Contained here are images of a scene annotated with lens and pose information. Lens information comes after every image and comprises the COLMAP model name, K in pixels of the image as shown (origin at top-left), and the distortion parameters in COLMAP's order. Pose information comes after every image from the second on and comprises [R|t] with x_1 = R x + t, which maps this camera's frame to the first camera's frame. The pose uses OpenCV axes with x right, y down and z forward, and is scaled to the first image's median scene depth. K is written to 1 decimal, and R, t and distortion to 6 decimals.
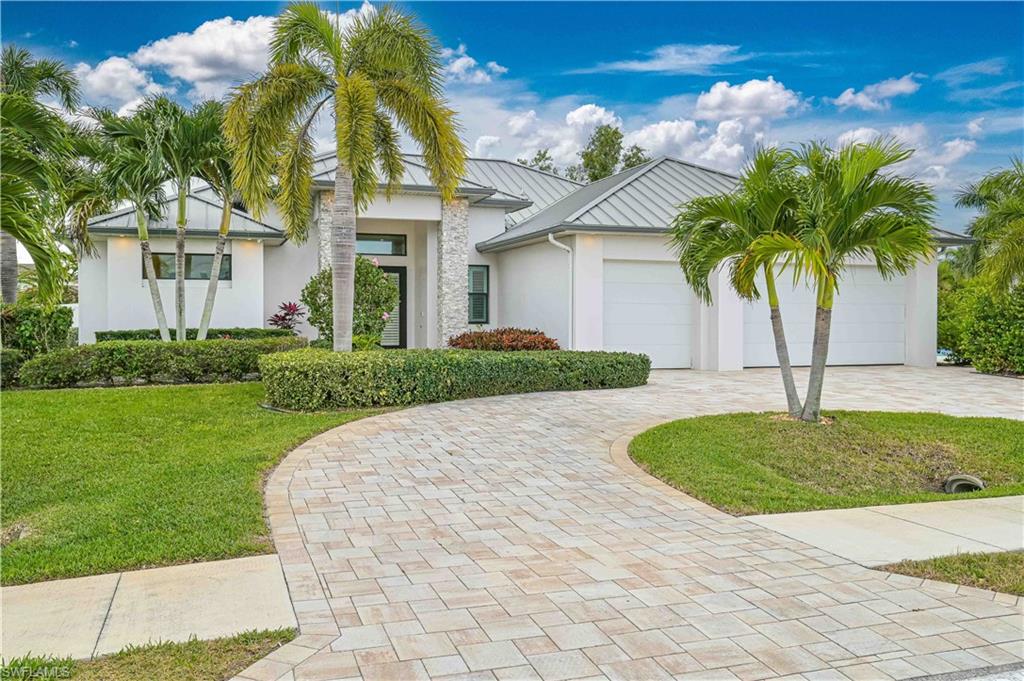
lens RADIAL K [[869.4, 0, 509.5], [0, 869.4, 337.5], [0, 0, 1]] dist [0.012815, 0.000603]
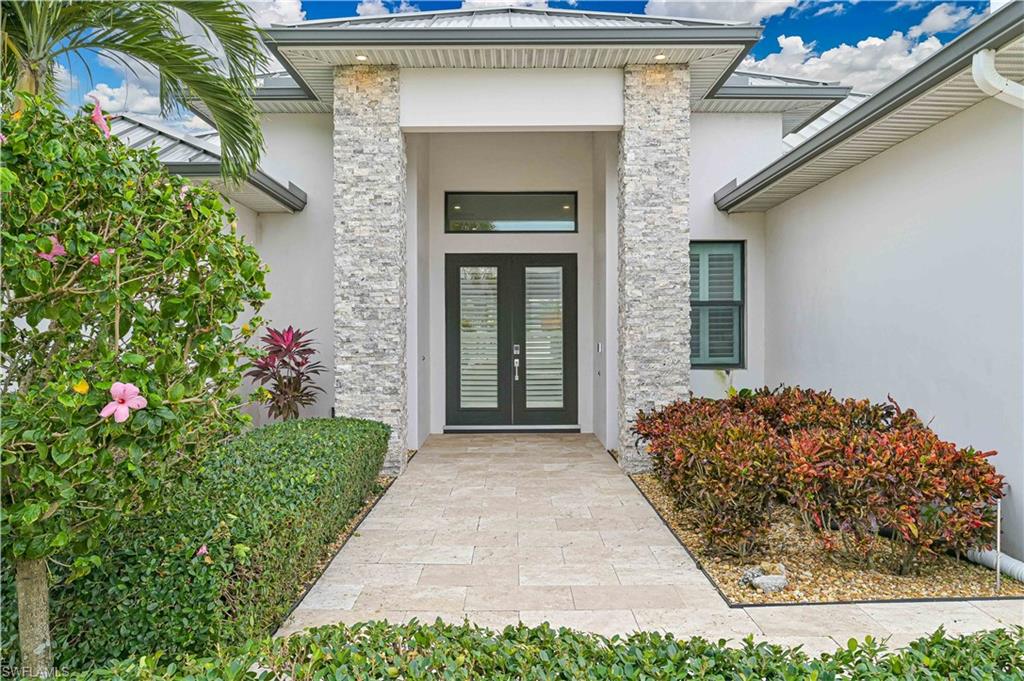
lens RADIAL K [[756.8, 0, 516.7], [0, 756.8, 344.0], [0, 0, 1]] dist [-0.002548, -0.000984]
pose [[0.946118, -0.002897, -0.323809, -0.009454], [-0.001133, 0.999924, -0.012257, -0.025600], [0.323820, 0.011964, 0.946043, 0.639832]]
